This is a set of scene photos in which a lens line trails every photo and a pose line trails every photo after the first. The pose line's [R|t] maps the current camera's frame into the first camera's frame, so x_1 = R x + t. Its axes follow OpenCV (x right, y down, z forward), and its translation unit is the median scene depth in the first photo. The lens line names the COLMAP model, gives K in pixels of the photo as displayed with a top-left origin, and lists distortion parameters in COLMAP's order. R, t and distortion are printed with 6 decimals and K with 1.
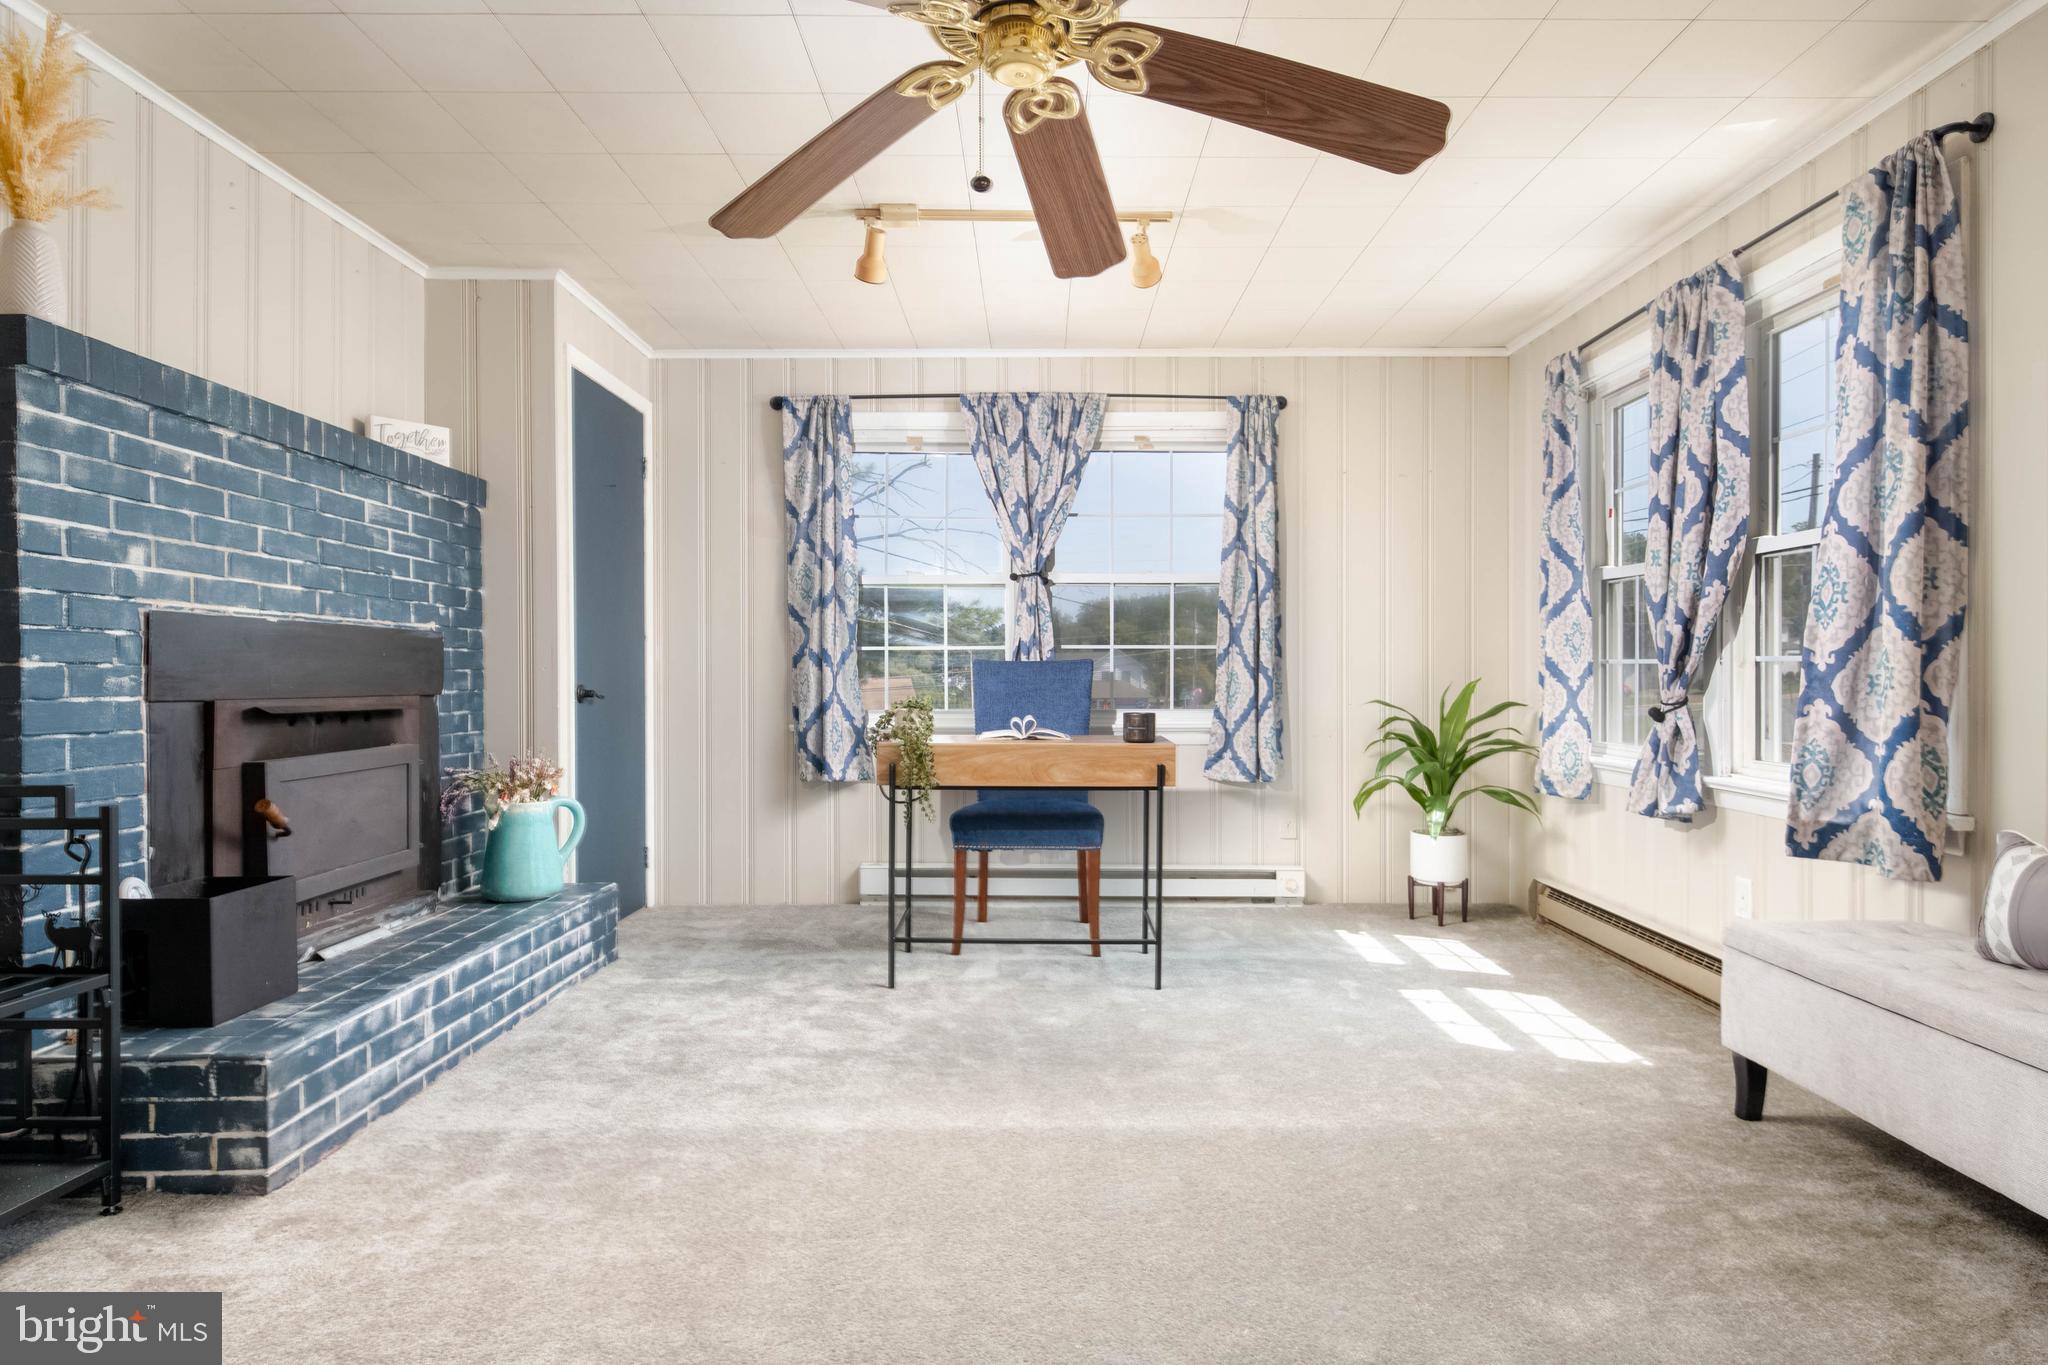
lens RADIAL K [[1112.8, 0, 1026.4], [0, 1112.8, 685.7], [0, 0, 1]] dist [0.005922, -0.006508]
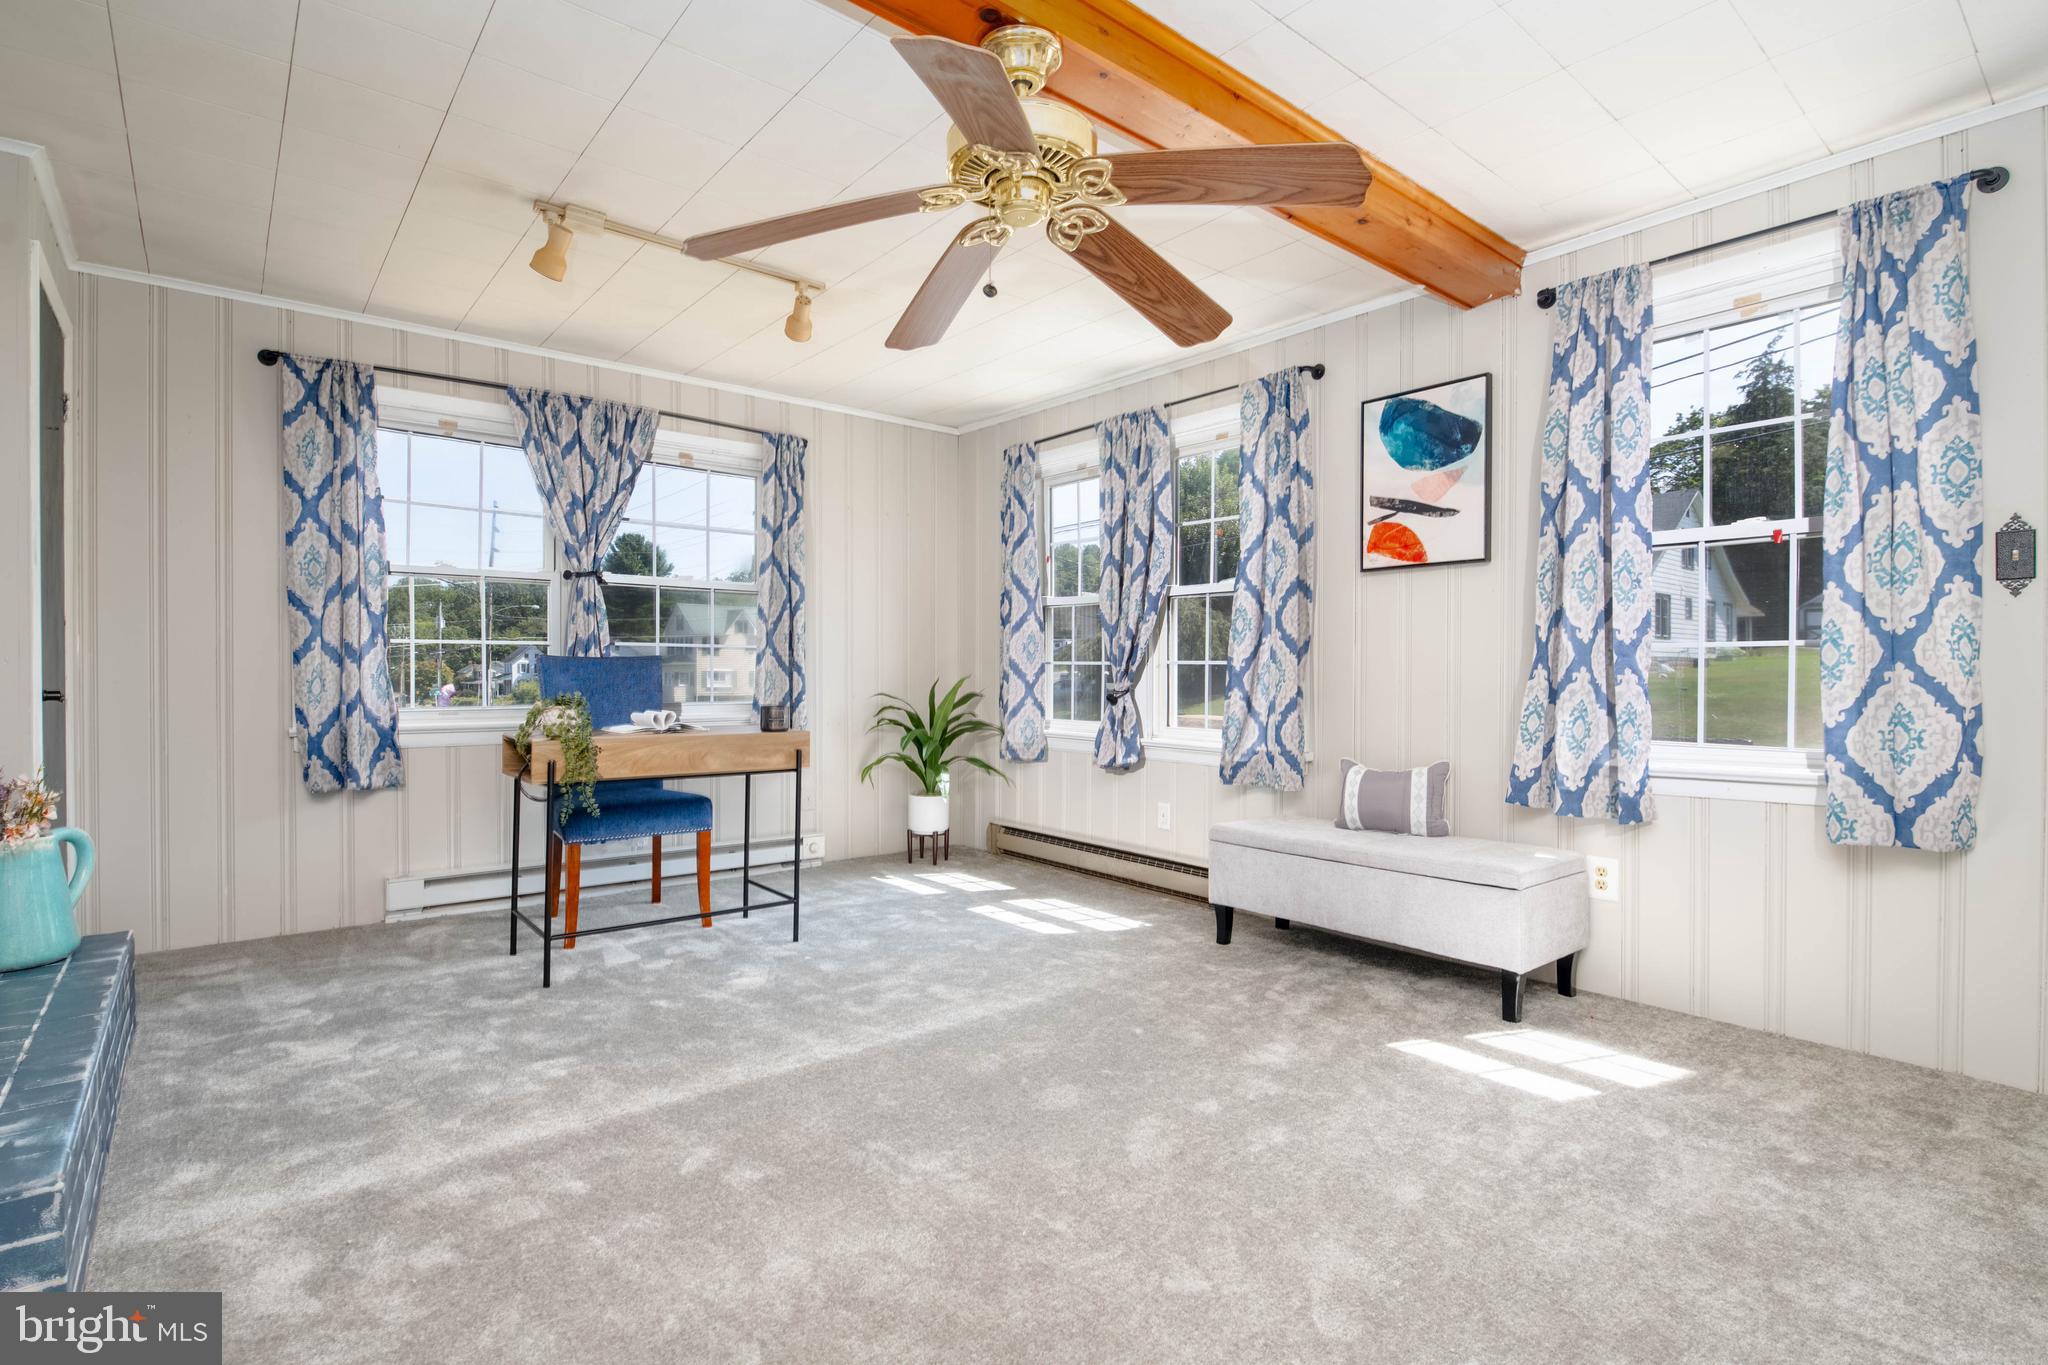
lens RADIAL K [[988.2, 0, 1031.6], [0, 988.2, 681.3], [0, 0, 1]] dist [-0.011536, -0.001360]
pose [[0.765422, -0.003942, 0.643516, -0.314913], [0.003624, 0.999992, 0.001815, -0.001029], [-0.643518, 0.000943, 0.765430, 0.042597]]
